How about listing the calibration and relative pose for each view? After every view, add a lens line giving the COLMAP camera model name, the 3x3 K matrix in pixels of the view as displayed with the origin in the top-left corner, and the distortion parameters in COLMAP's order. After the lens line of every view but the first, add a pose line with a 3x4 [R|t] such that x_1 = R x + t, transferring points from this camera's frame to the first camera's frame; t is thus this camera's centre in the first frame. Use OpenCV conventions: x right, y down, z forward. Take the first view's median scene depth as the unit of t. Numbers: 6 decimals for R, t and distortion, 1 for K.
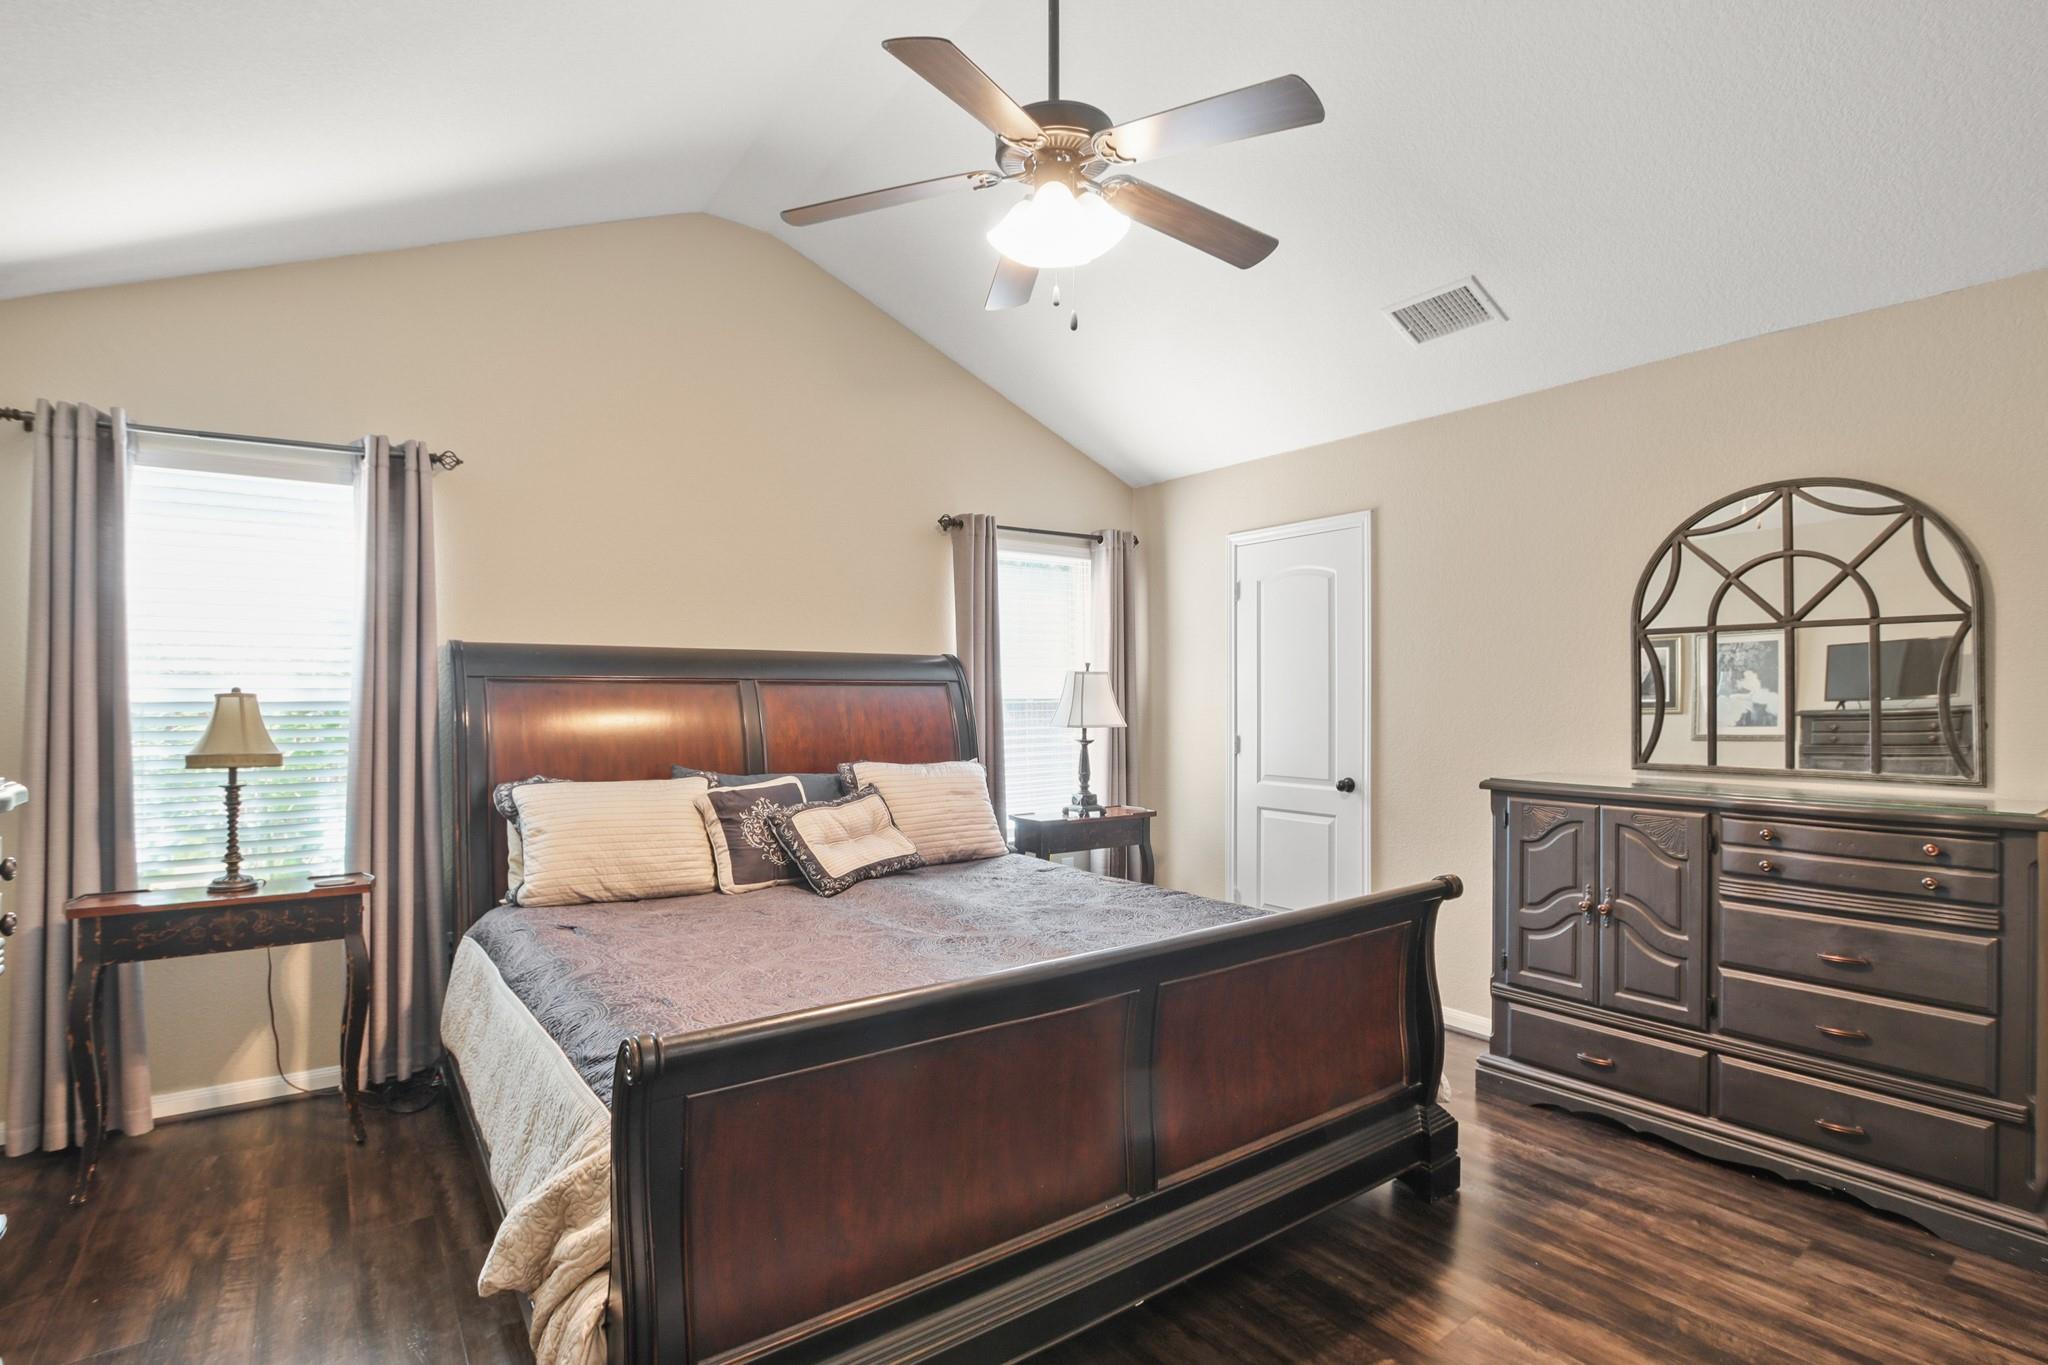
lens RADIAL K [[974.5, 0, 1025.0], [0, 974.5, 702.2], [0, 0, 1]] dist [-0.023543, 0.000004]
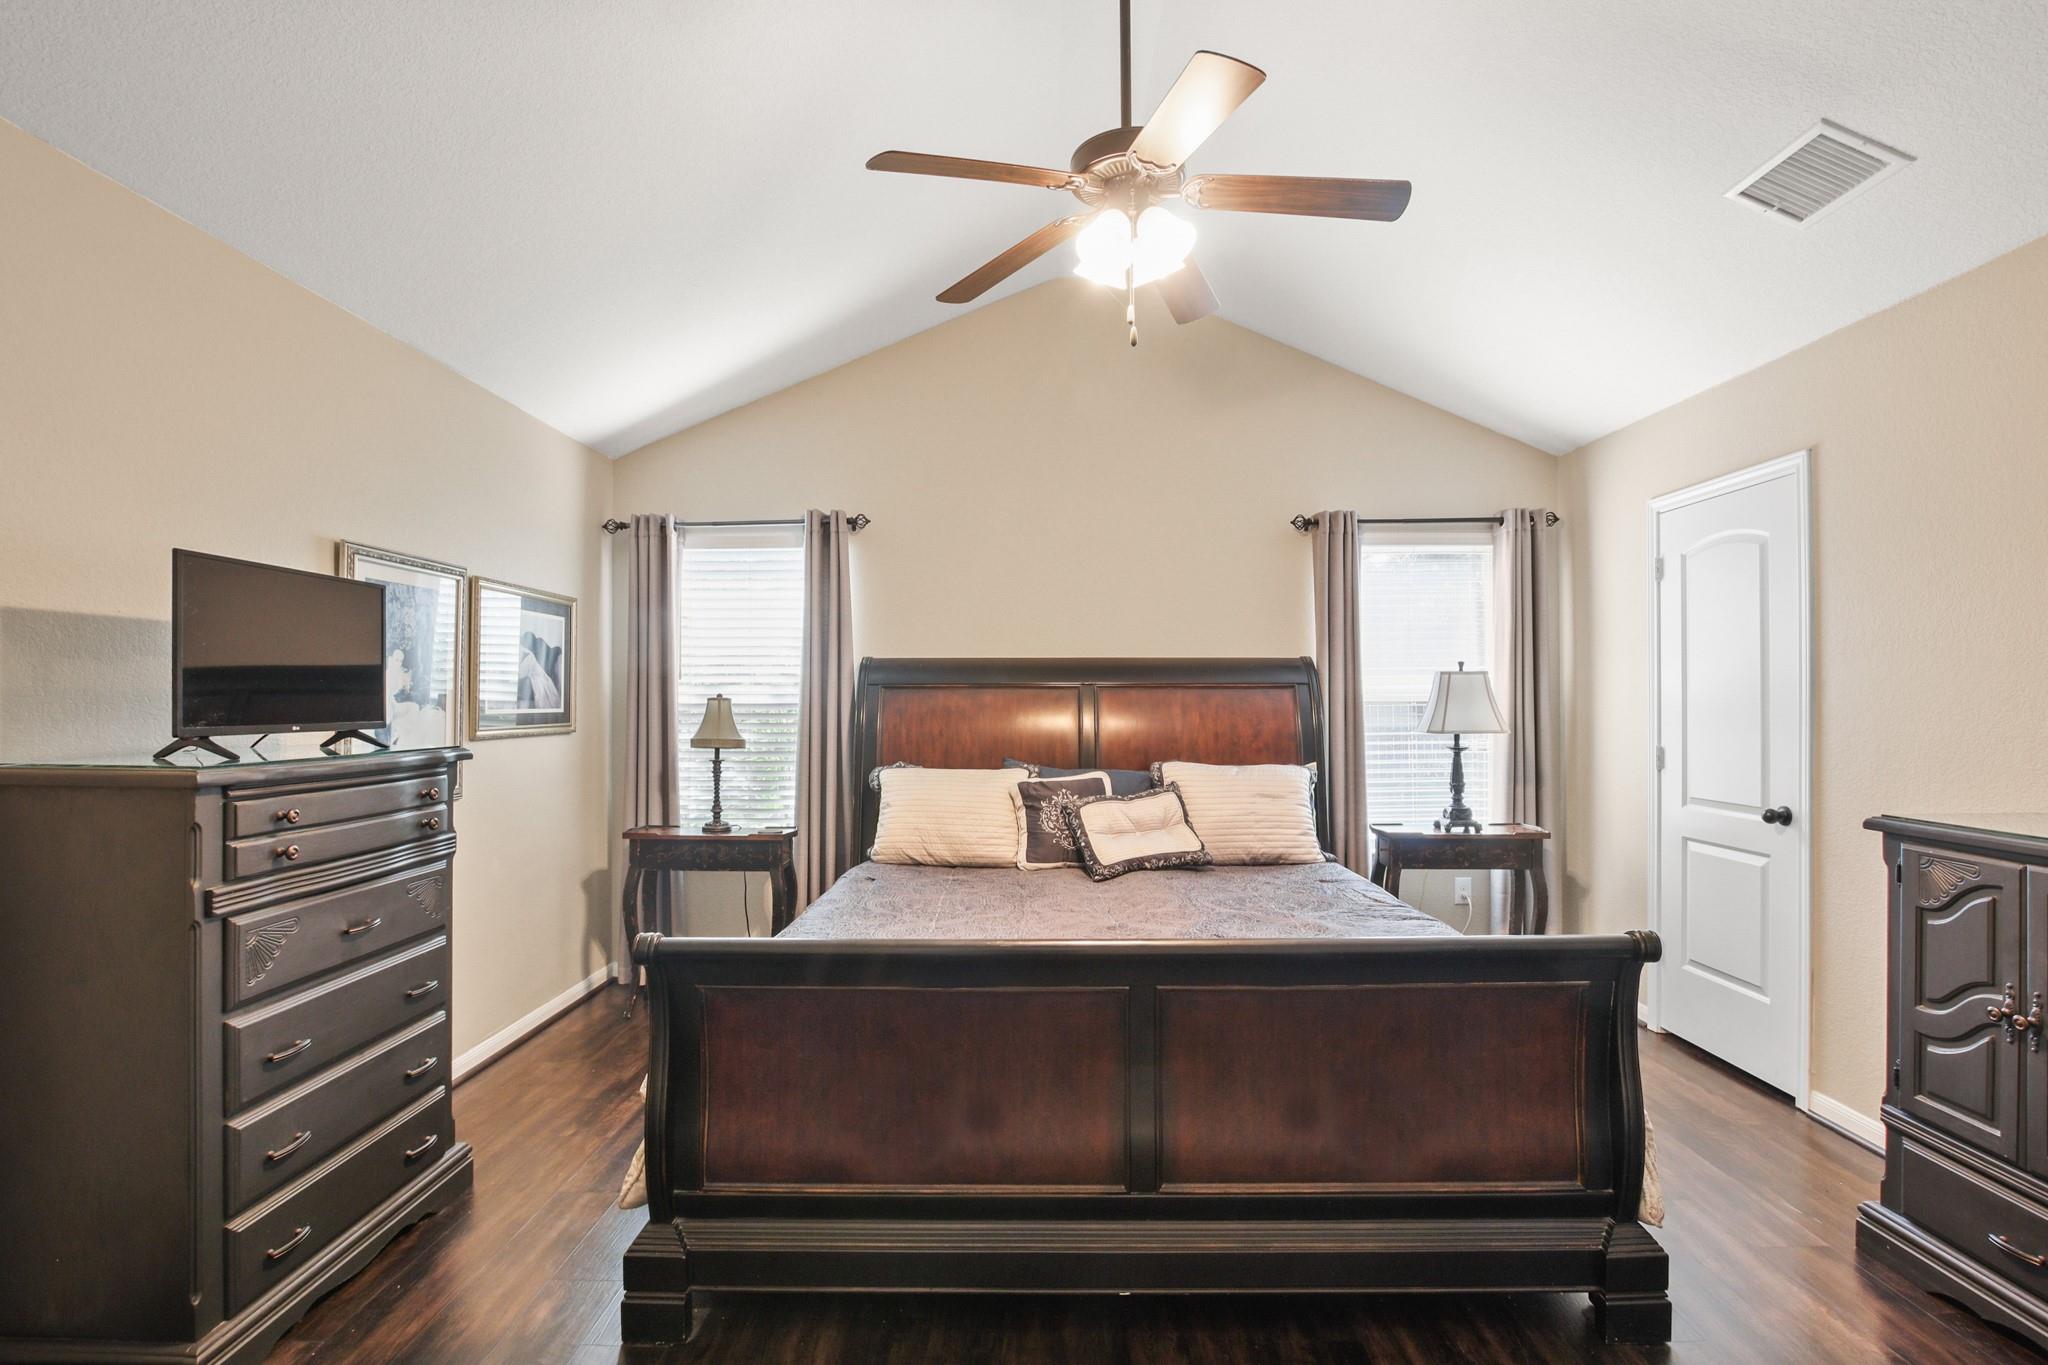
lens RADIAL K [[960.6, 0, 1025.5], [0, 960.6, 703.9], [0, 0, 1]] dist [-0.025565, 0.005255]
pose [[0.808704, 0.001966, -0.588212, 0.355695], [-0.002348, 0.999997, 0.000114, -0.000904], [0.588211, 0.001289, 0.808706, 0.070718]]
